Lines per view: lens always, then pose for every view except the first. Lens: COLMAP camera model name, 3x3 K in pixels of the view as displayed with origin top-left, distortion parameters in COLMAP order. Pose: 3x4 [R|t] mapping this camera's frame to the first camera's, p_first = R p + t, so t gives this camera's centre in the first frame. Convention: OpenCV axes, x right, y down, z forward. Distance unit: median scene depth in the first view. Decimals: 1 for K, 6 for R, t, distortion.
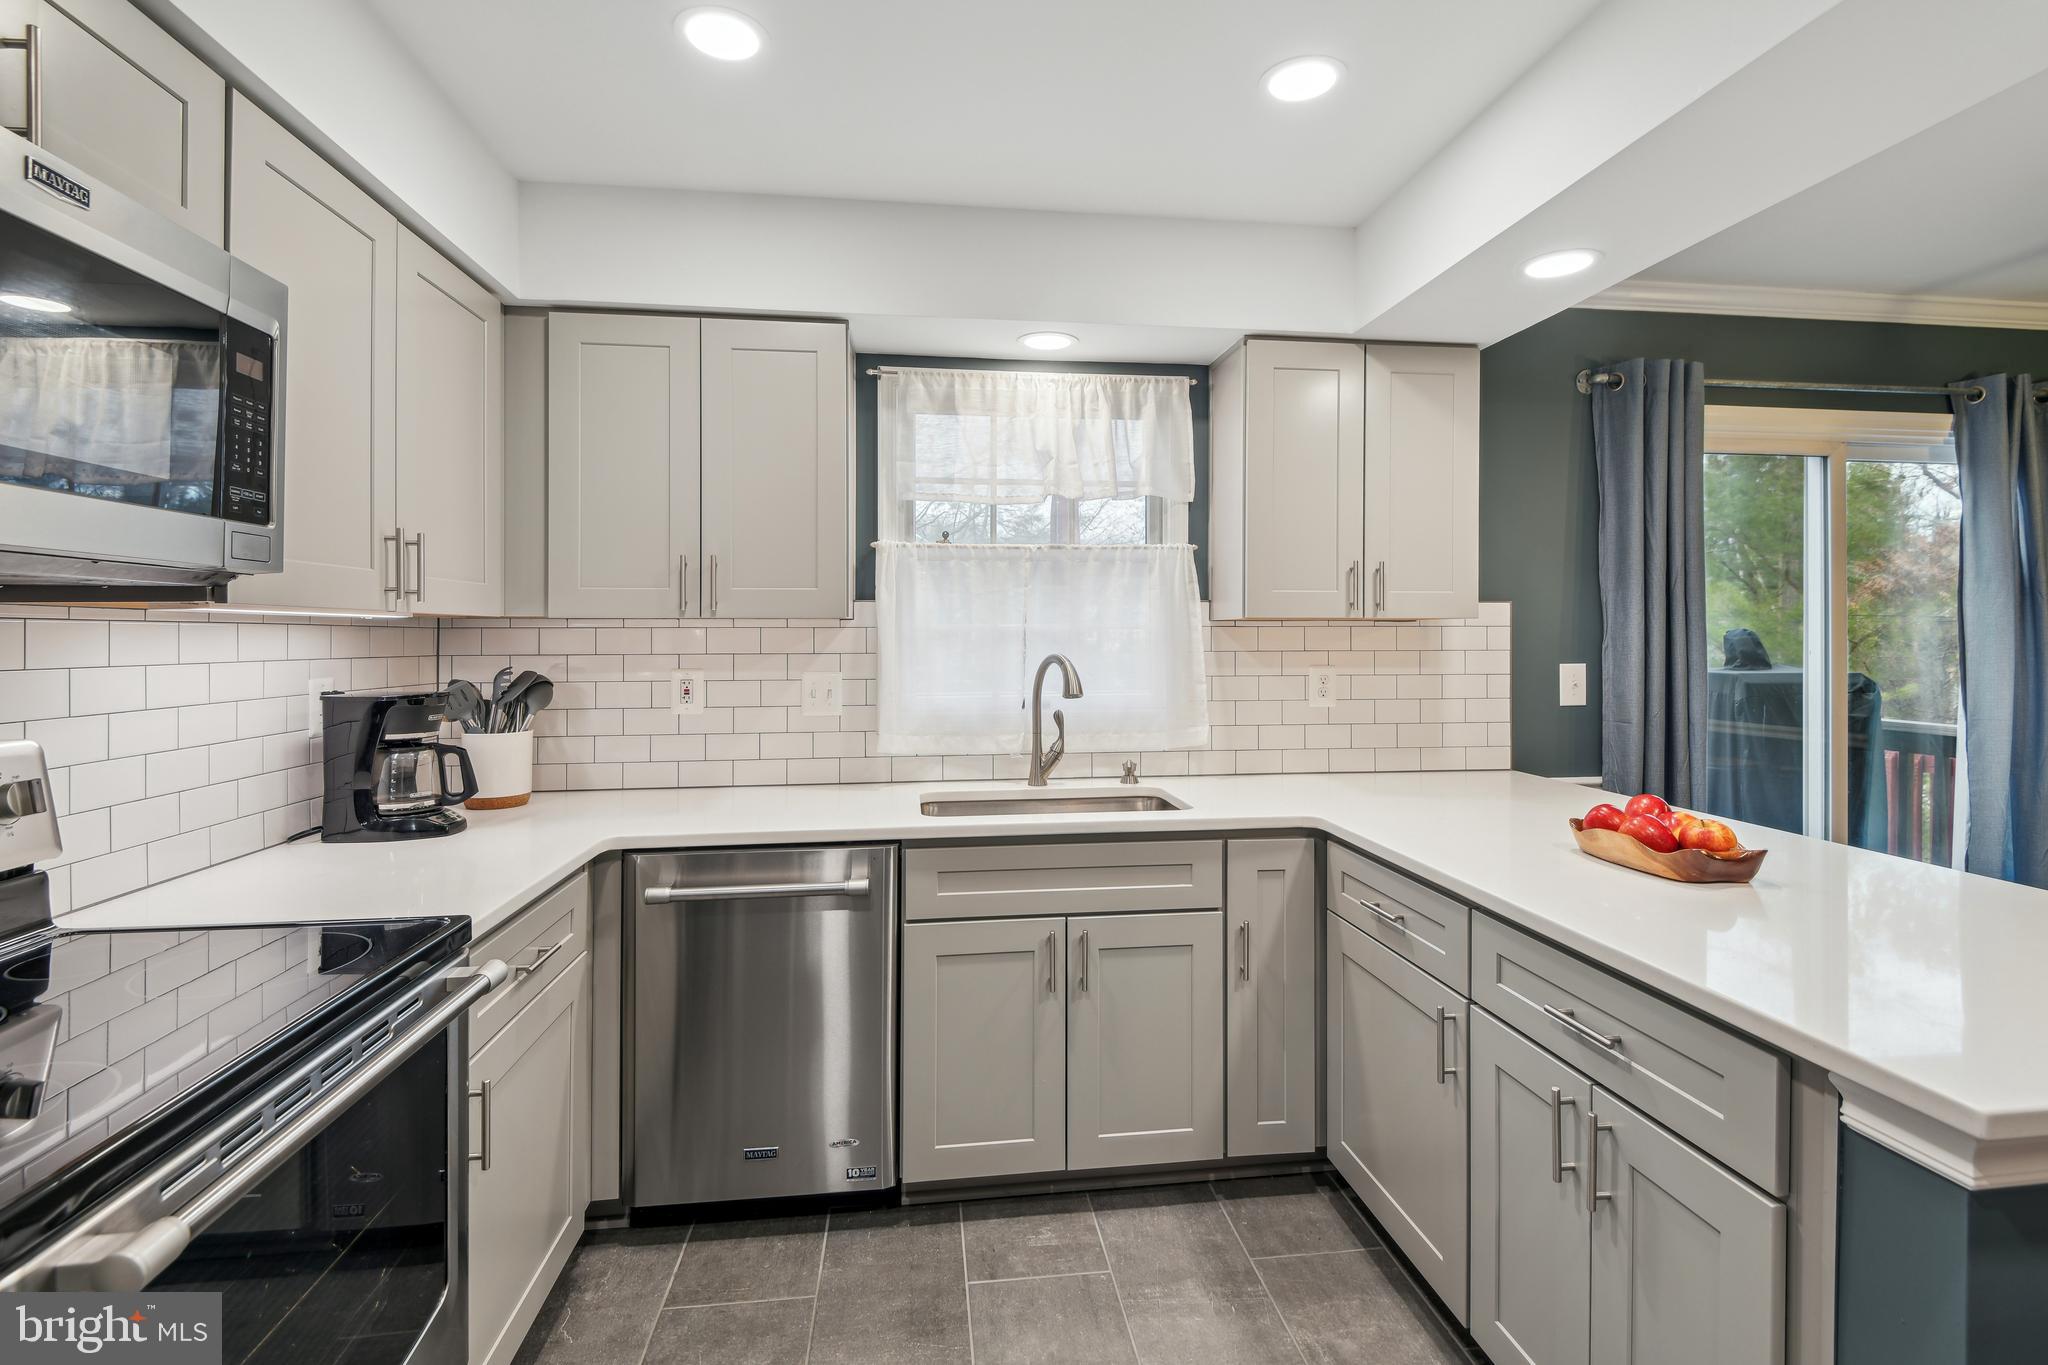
lens RADIAL K [[955.6, 0, 1030.2], [0, 955.6, 622.0], [0, 0, 1]] dist [-0.000322, -0.001212]
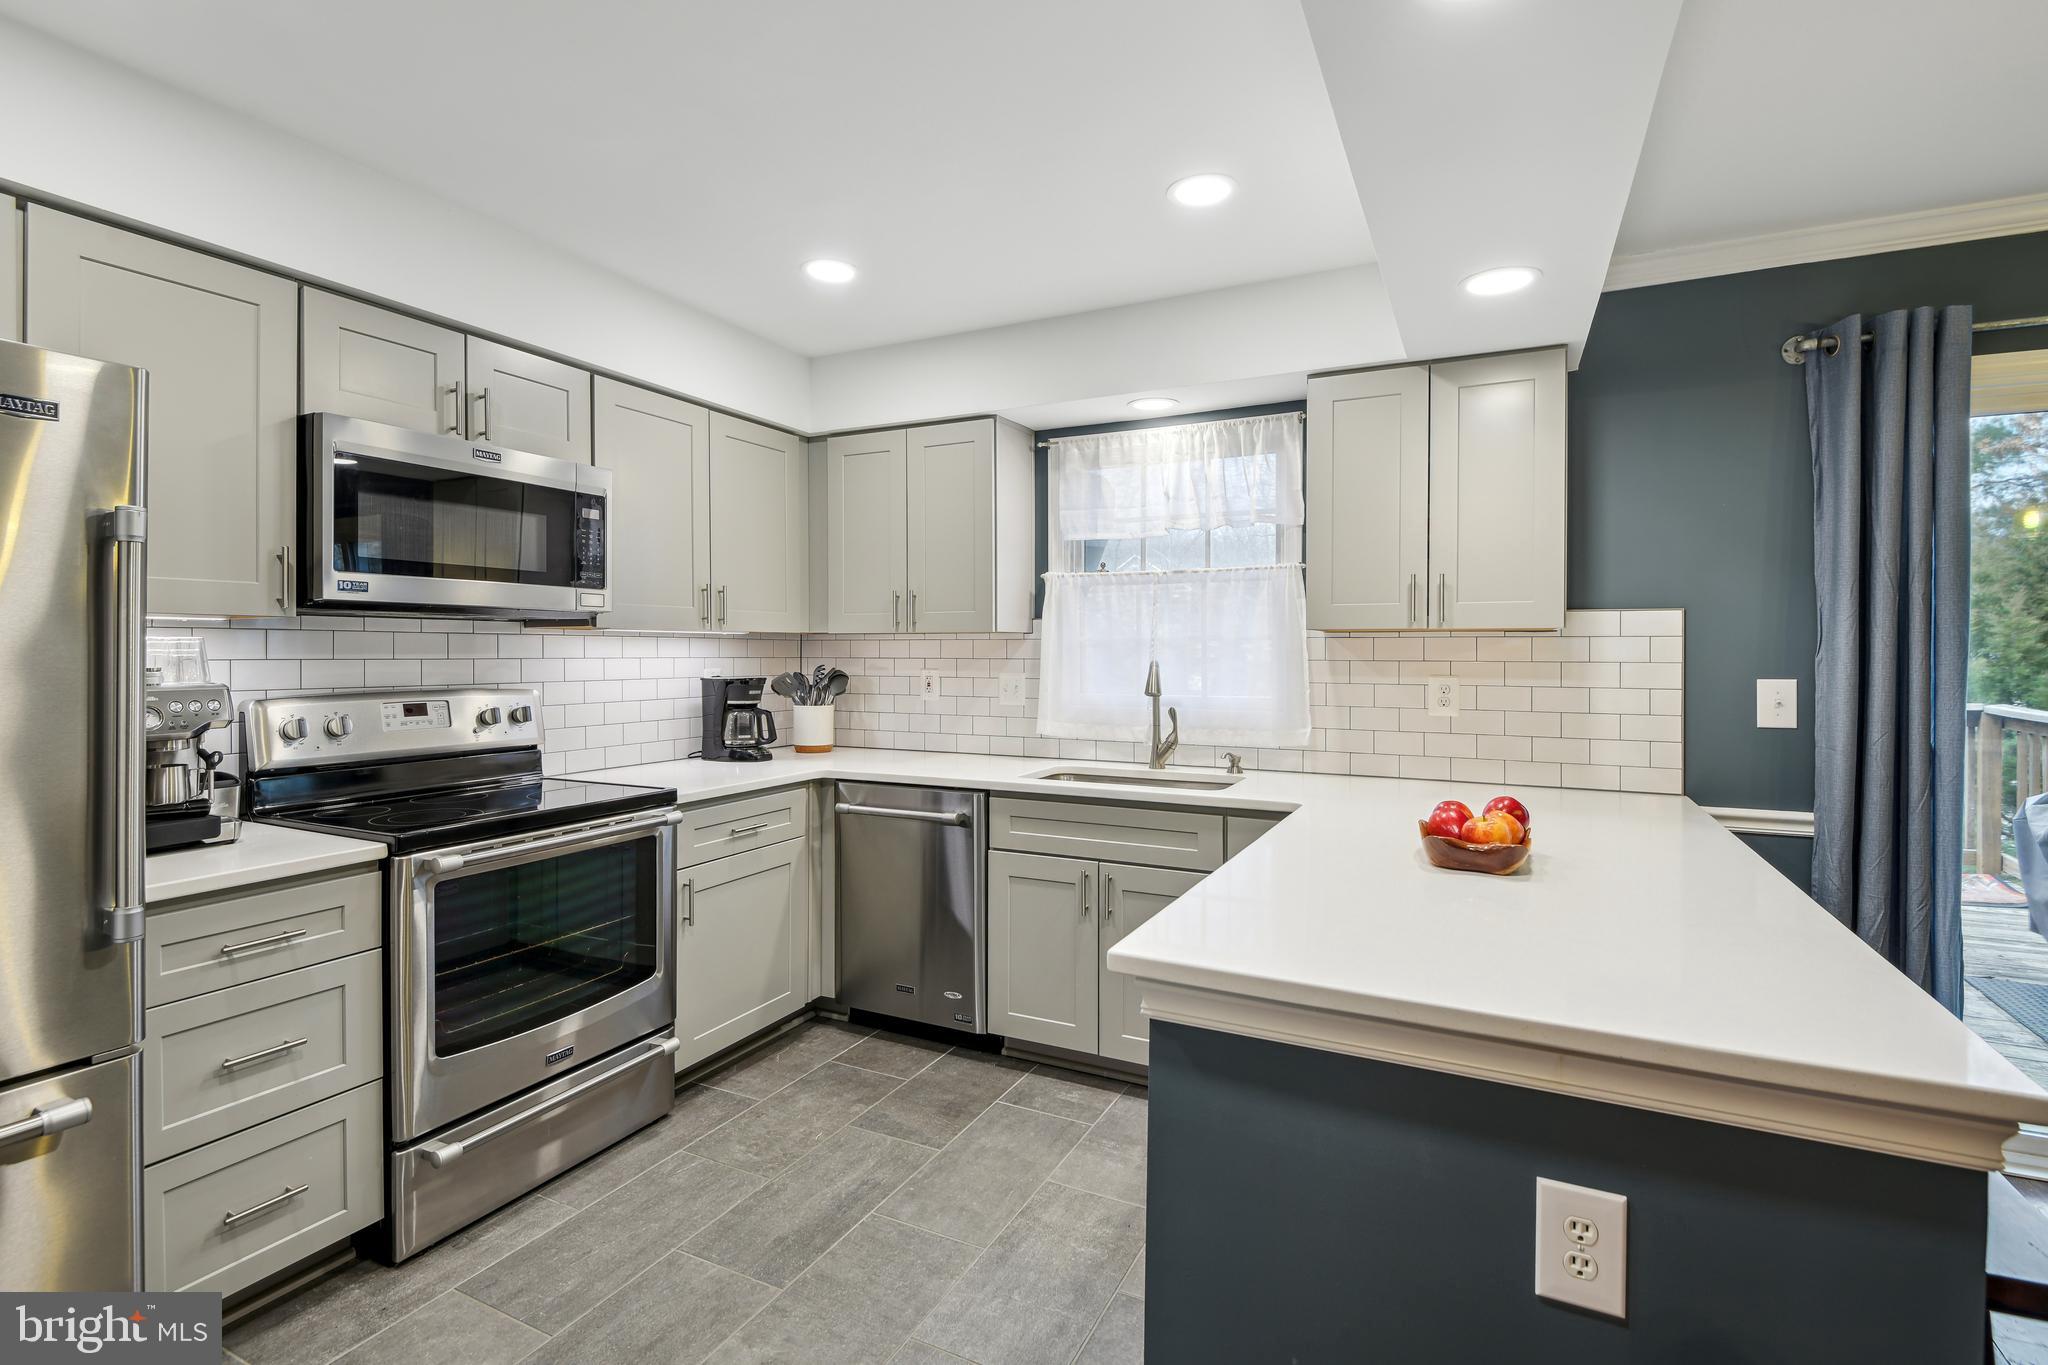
lens RADIAL K [[956.6, 0, 1030.3], [0, 956.6, 649.1], [0, 0, 1]] dist [-0.009398, -0.001009]
pose [[0.831579, 0.002987, -0.555398, 0.560536], [0.003970, 0.999928, 0.011322, 0.004373], [0.555392, -0.011620, 0.831507, -0.104290]]
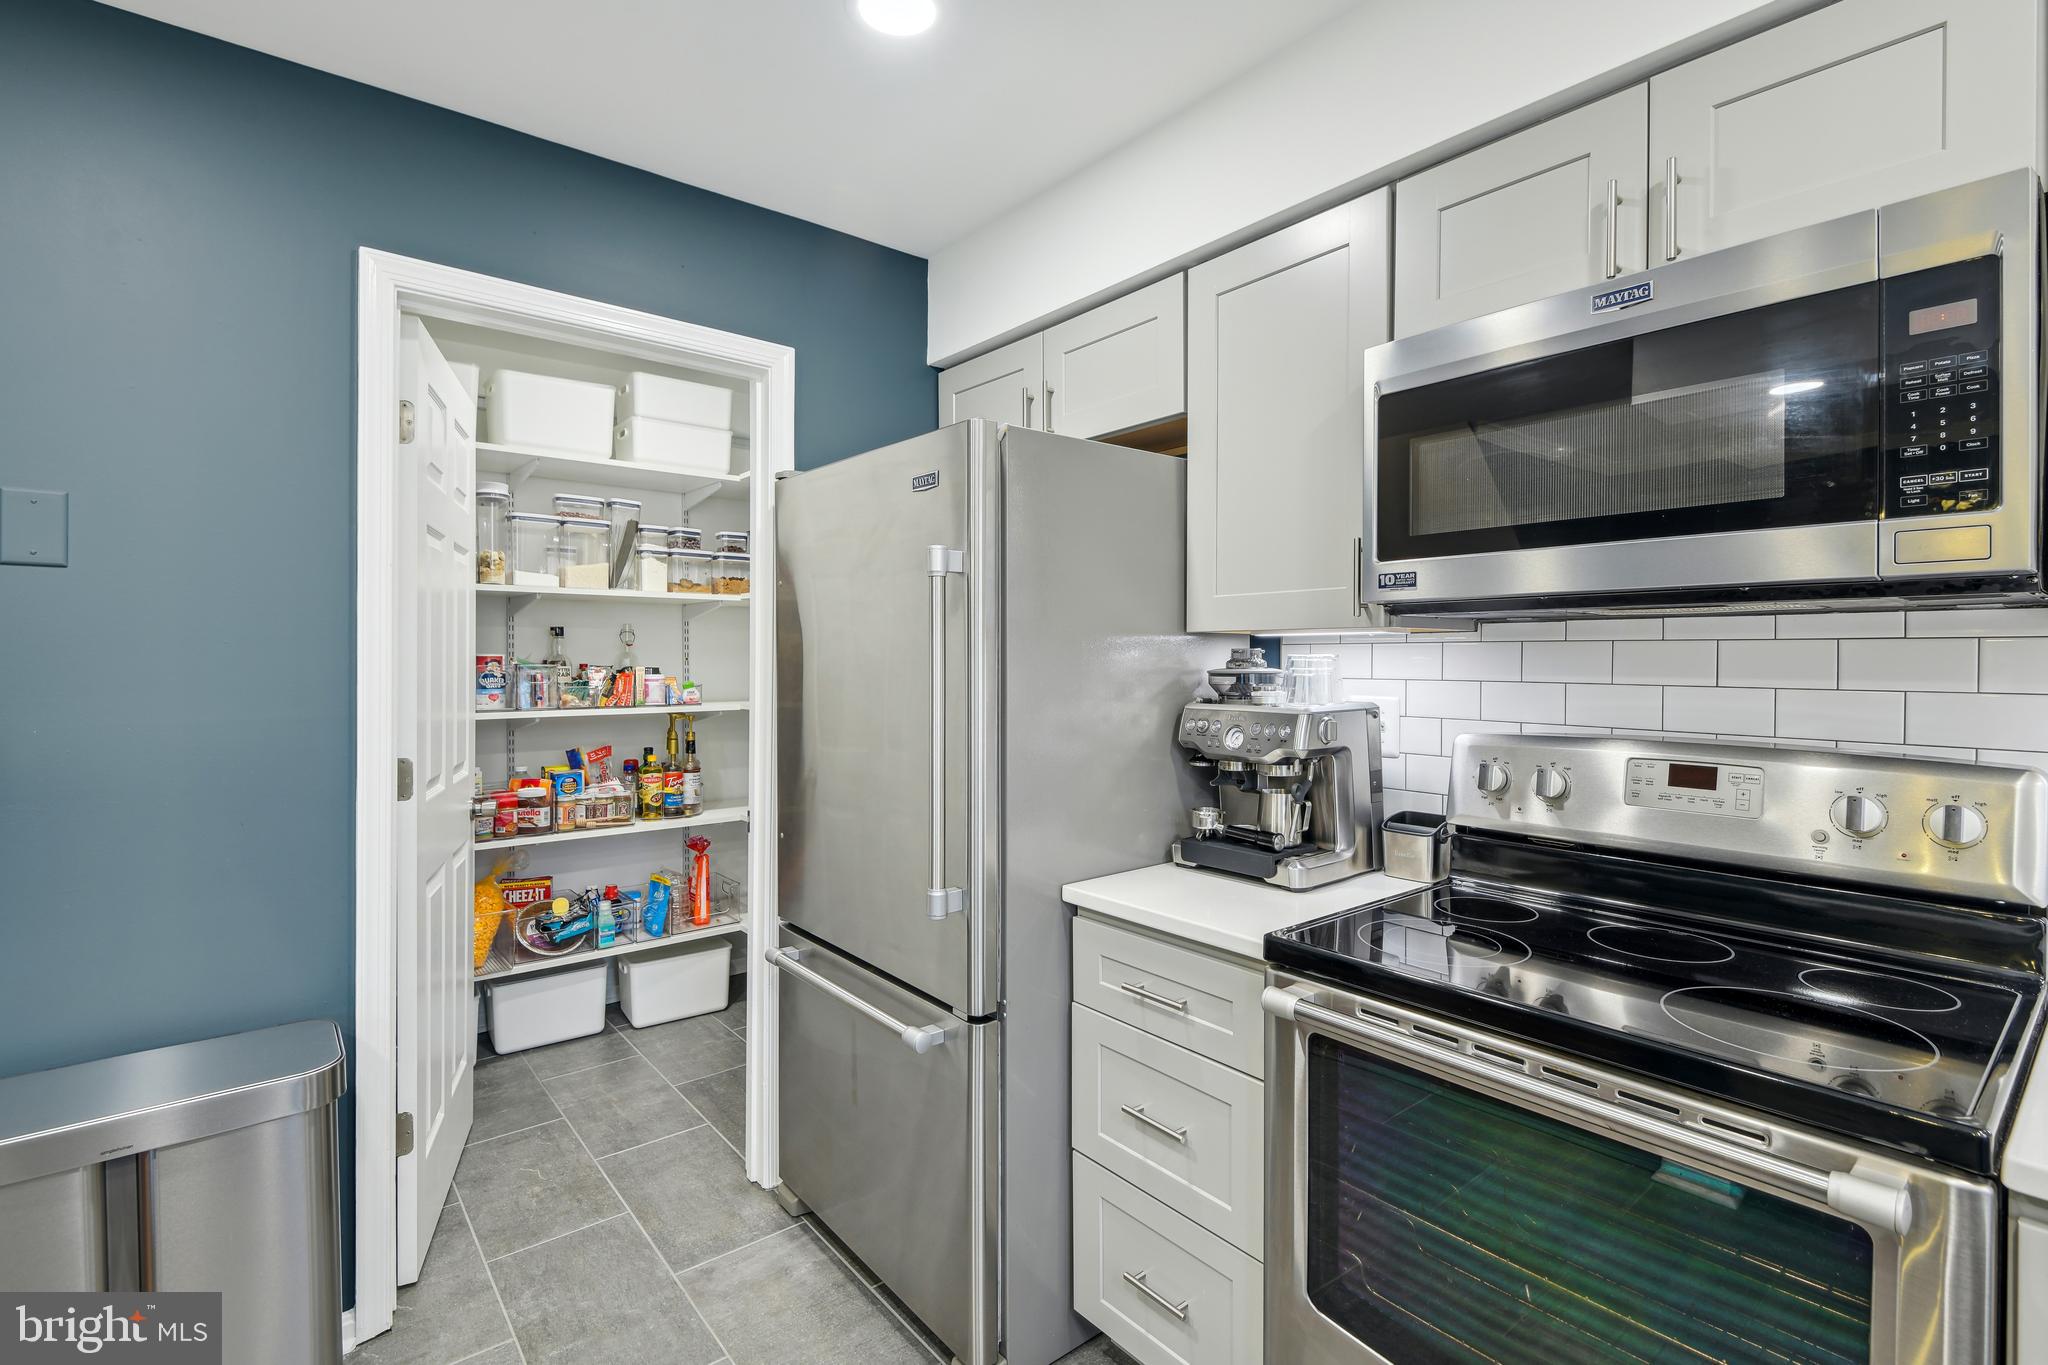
lens RADIAL K [[938.5, 0, 1027.2], [0, 938.5, 665.1], [0, 0, 1]] dist [0.000571, -0.000099]
pose [[-0.844779, 0.000905, -0.535114, 0.118376], [0.004338, 0.999977, -0.005158, 0.010951], [0.535098, -0.006679, -0.844764, 0.610093]]
